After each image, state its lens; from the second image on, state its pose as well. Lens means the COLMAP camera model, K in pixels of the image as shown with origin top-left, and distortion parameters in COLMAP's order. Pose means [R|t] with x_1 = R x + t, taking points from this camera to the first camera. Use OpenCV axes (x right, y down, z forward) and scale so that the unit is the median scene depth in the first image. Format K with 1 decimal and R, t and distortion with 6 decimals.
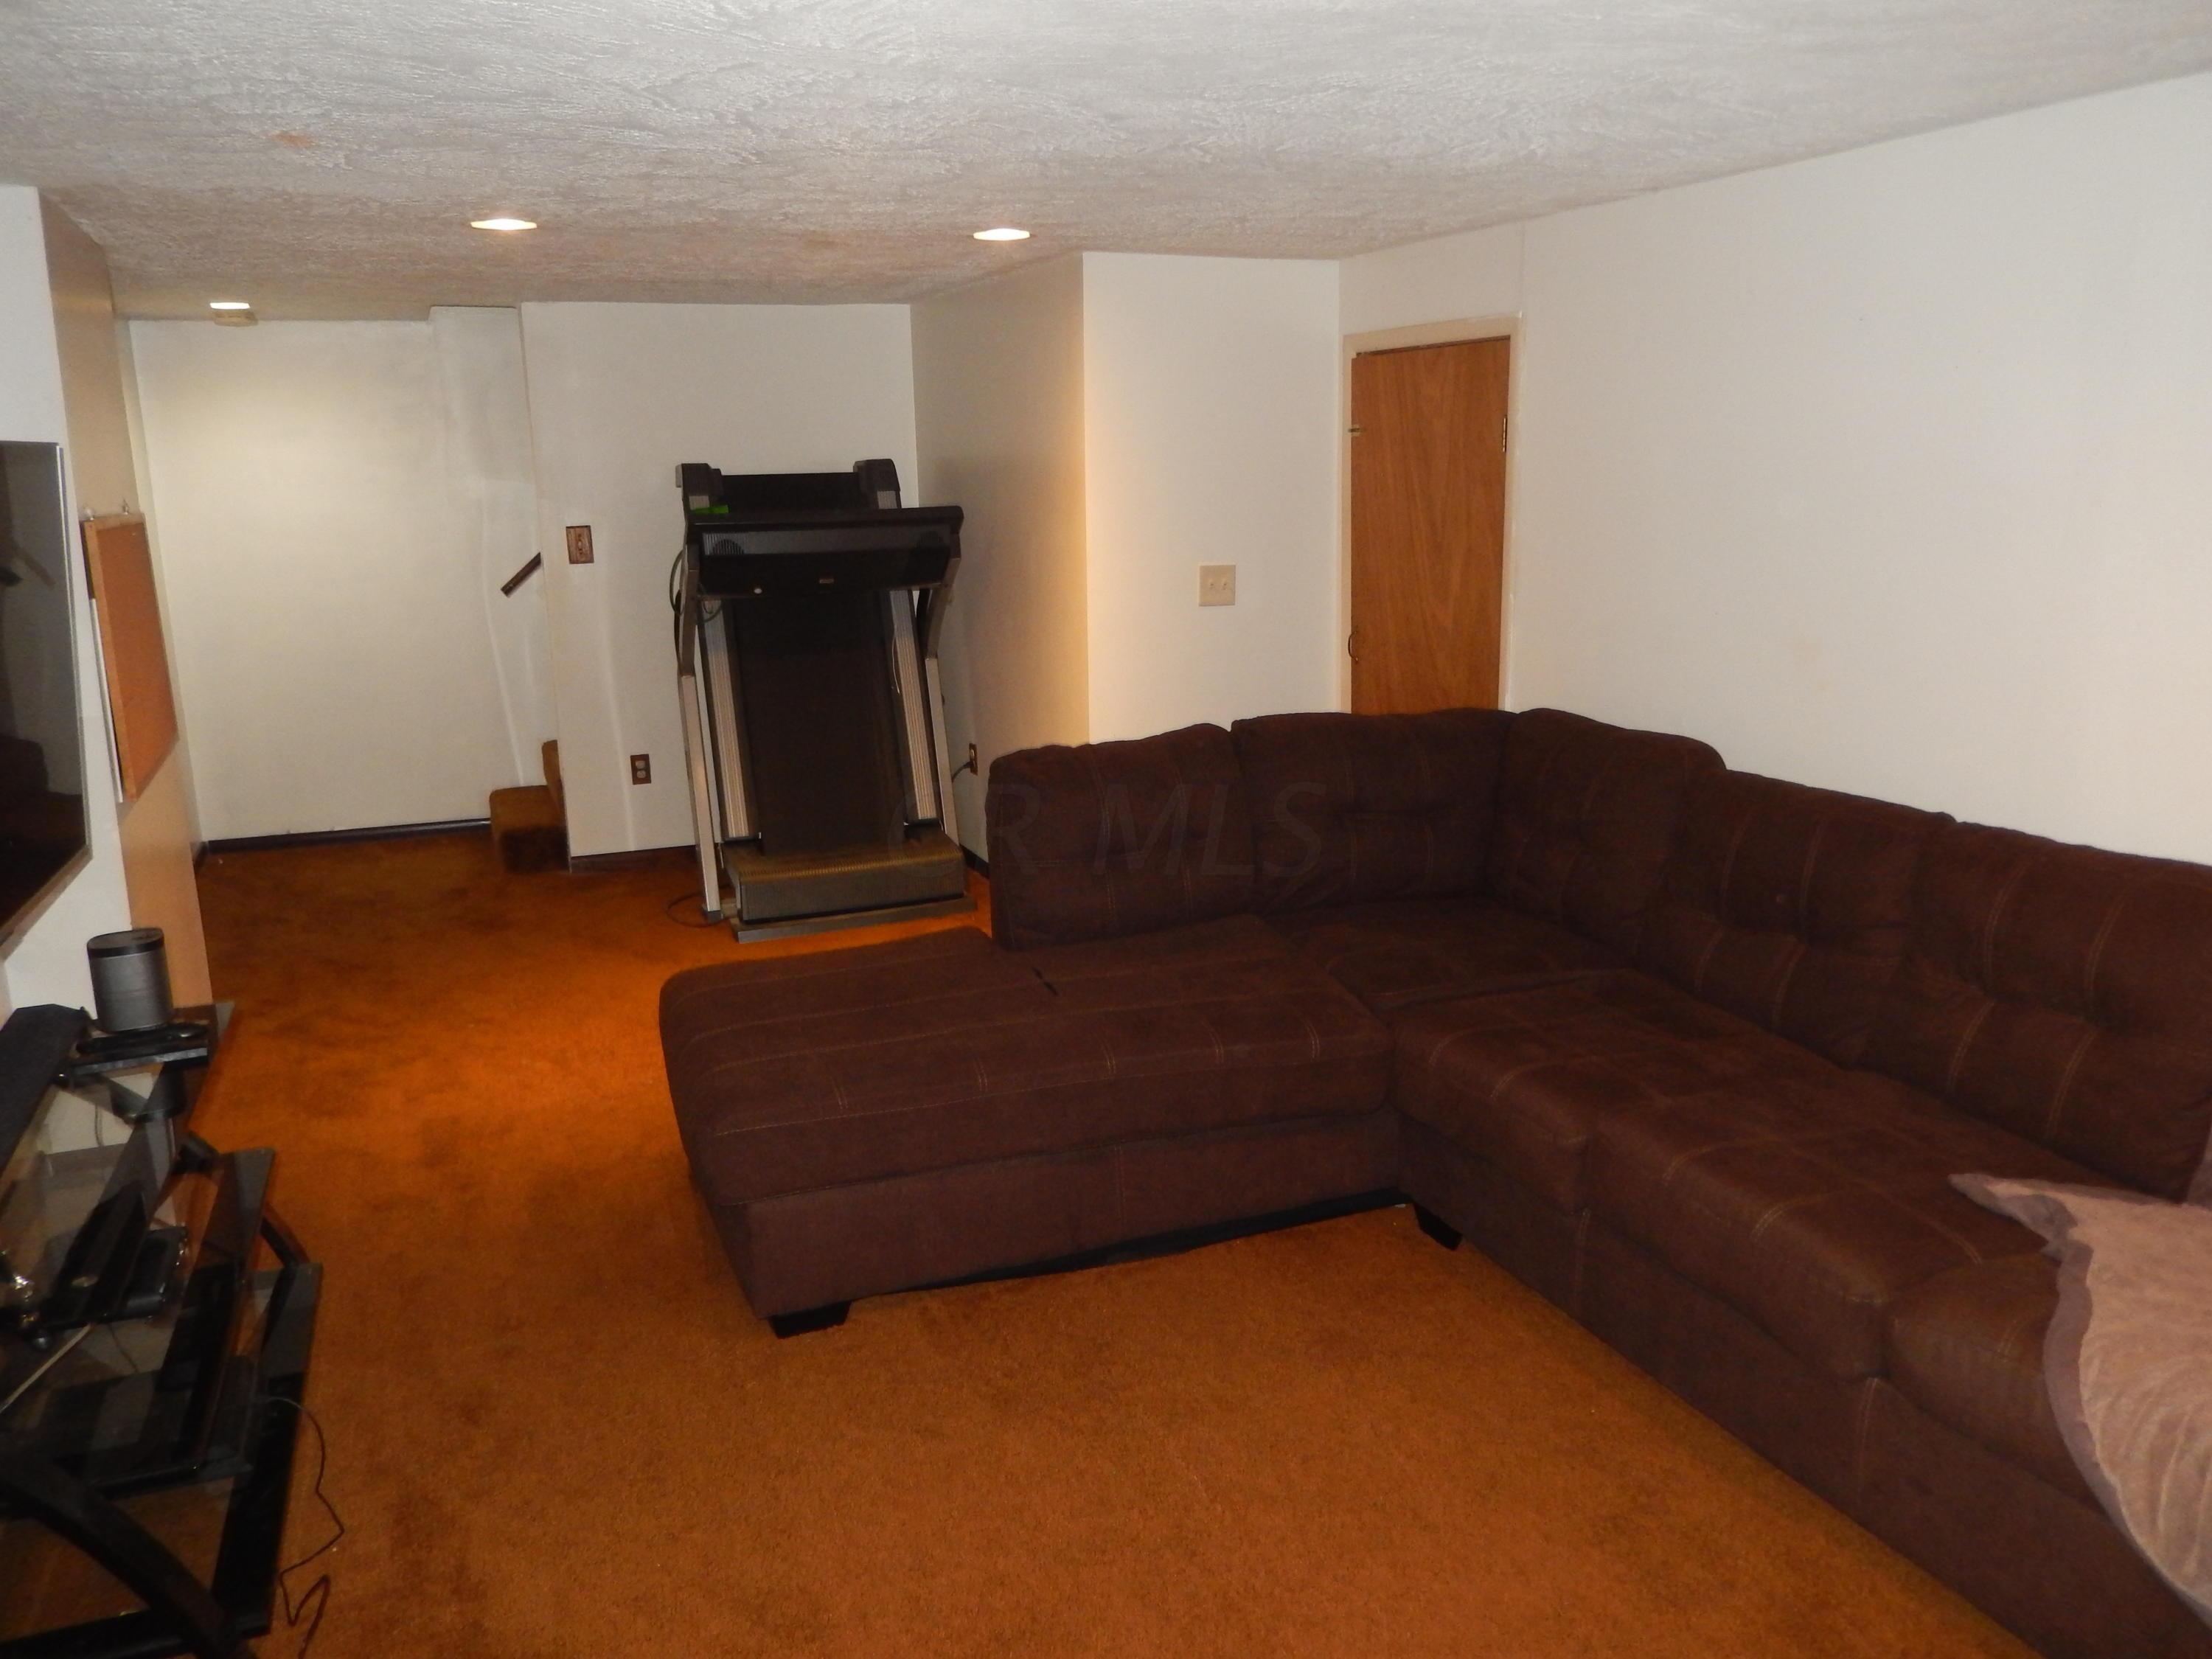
lens RADIAL K [[1663.6, 0, 1112.2], [0, 1663.6, 823.4], [0, 0, 1]] dist [-0.008201, 0.006711]
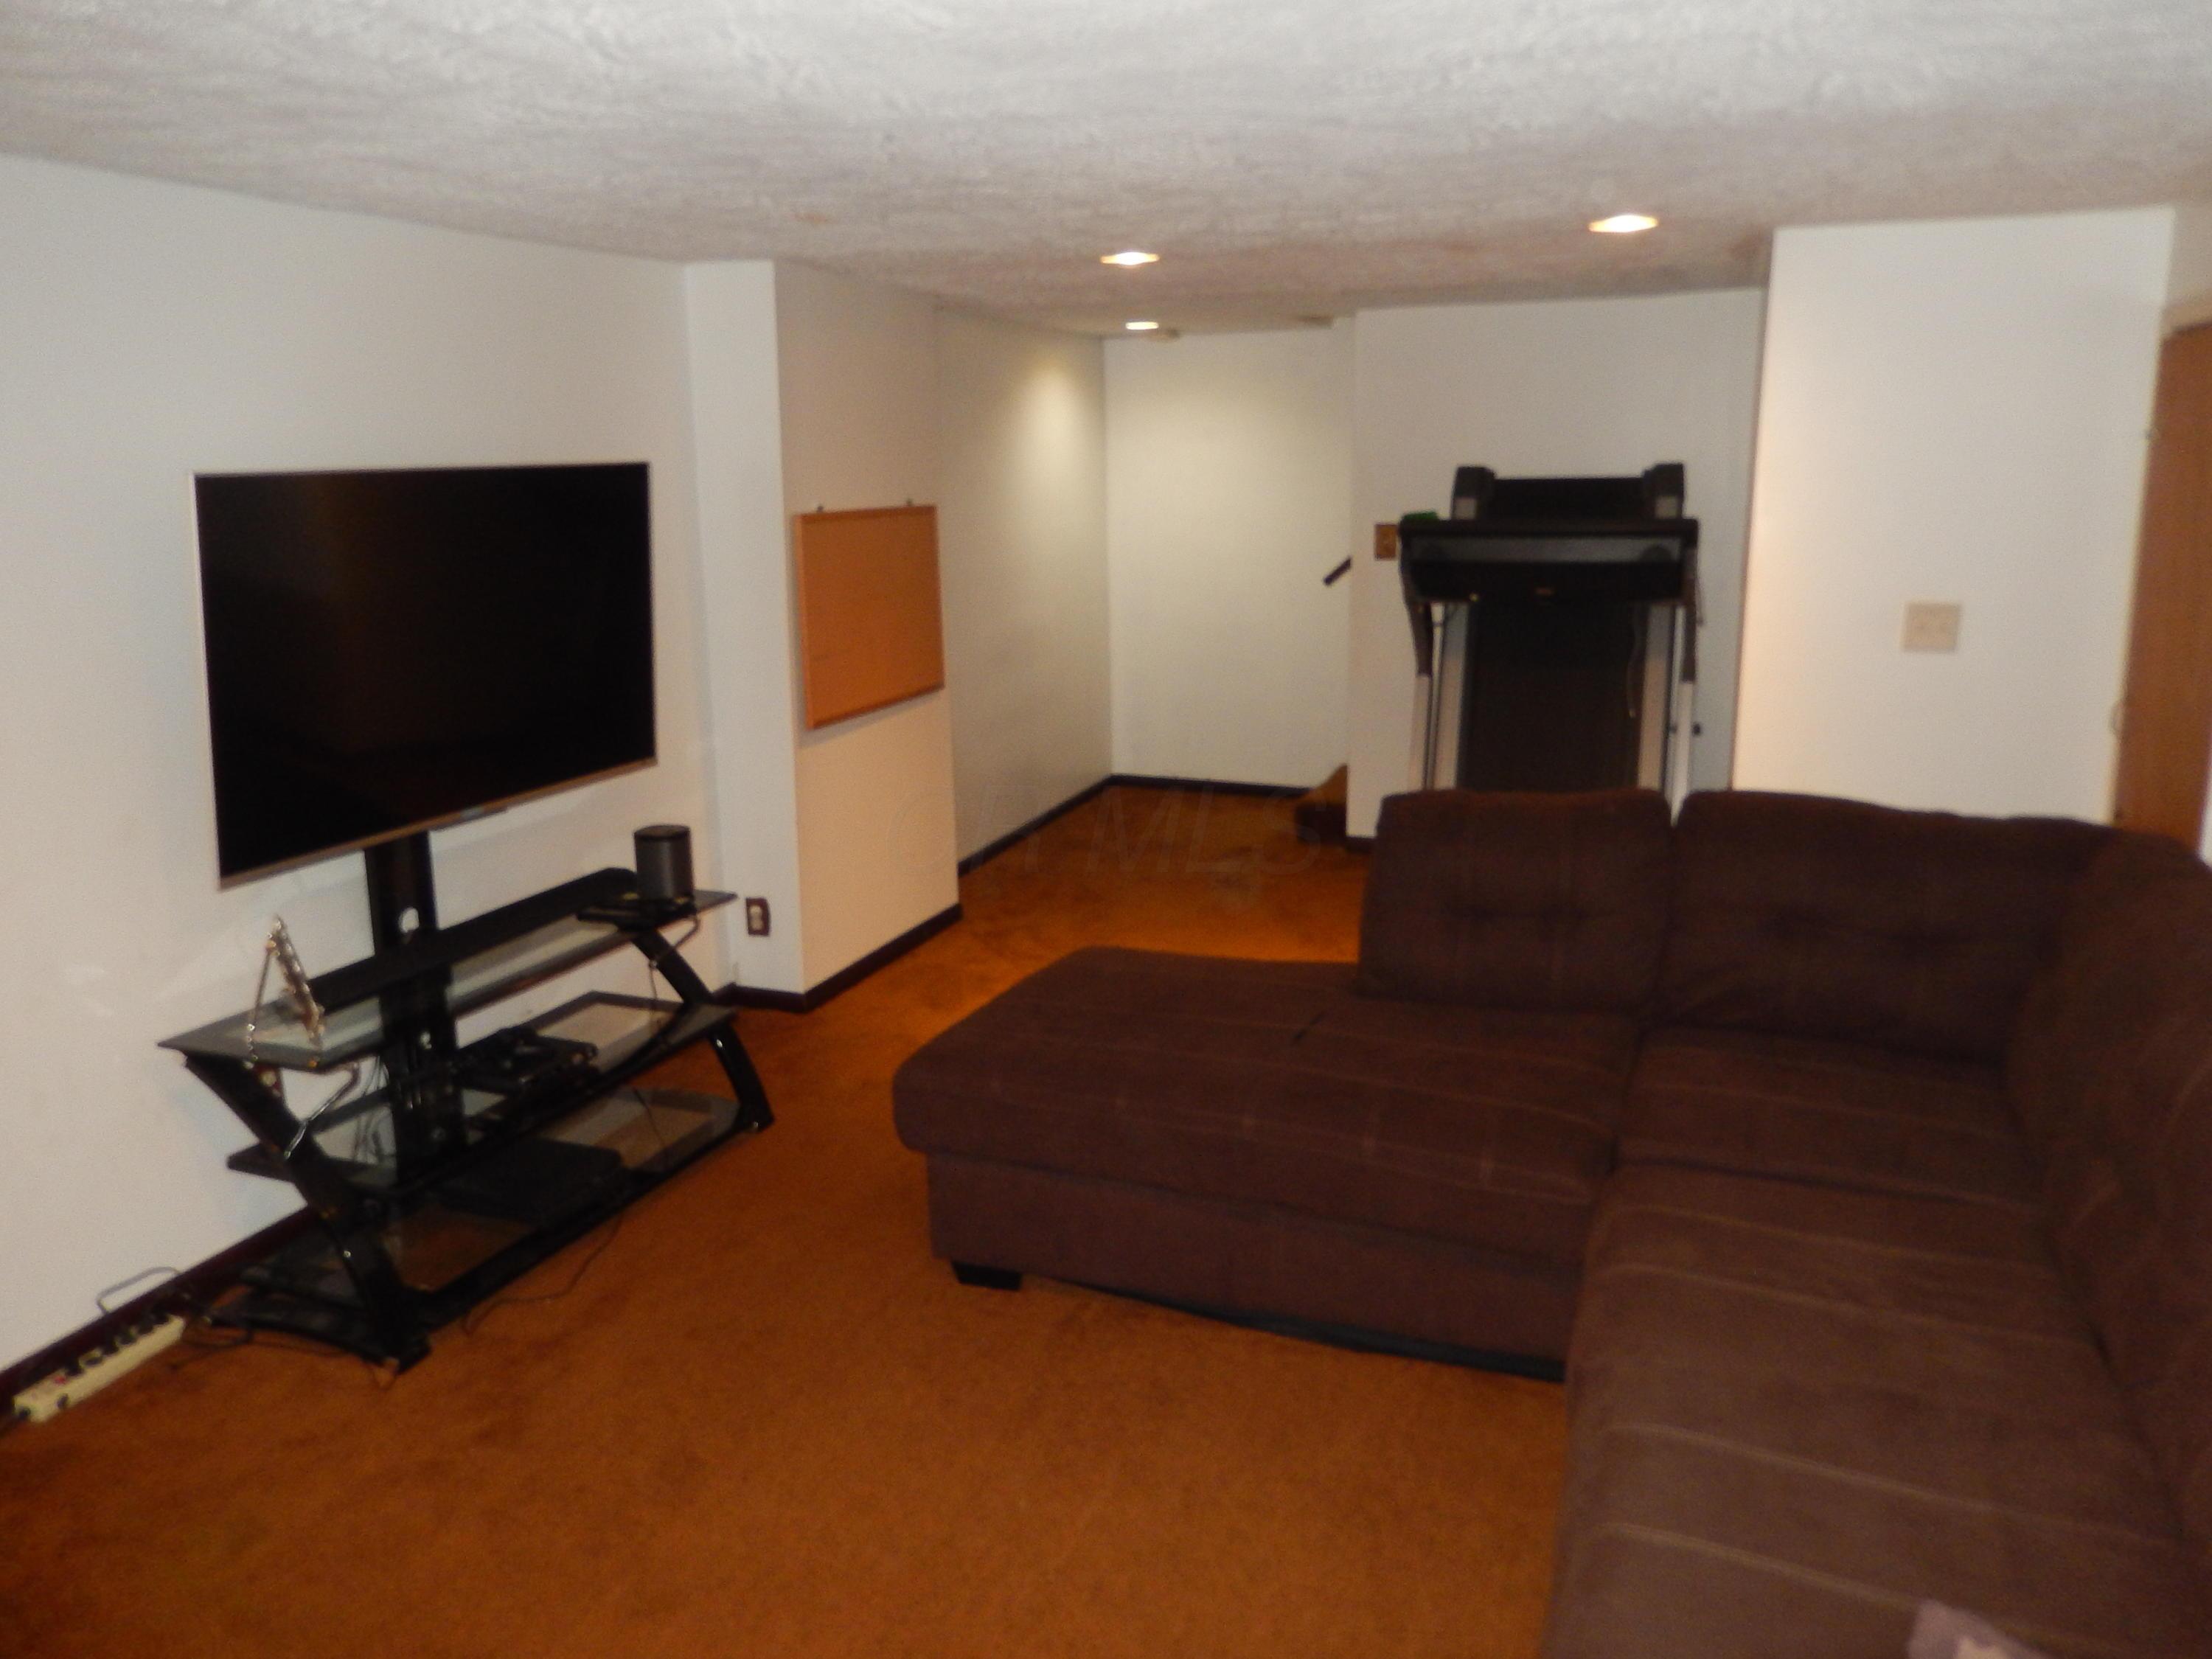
lens RADIAL K [[1663.6, 0, 1106.8], [0, 1663.6, 839.1], [0, 0, 1]] dist [-0.008201, 0.006711]
pose [[0.728311, 0.161378, -0.665973, 0.360468], [-0.147823, 0.985991, 0.077263, -0.050458], [0.669112, 0.042175, 0.741964, 0.155840]]
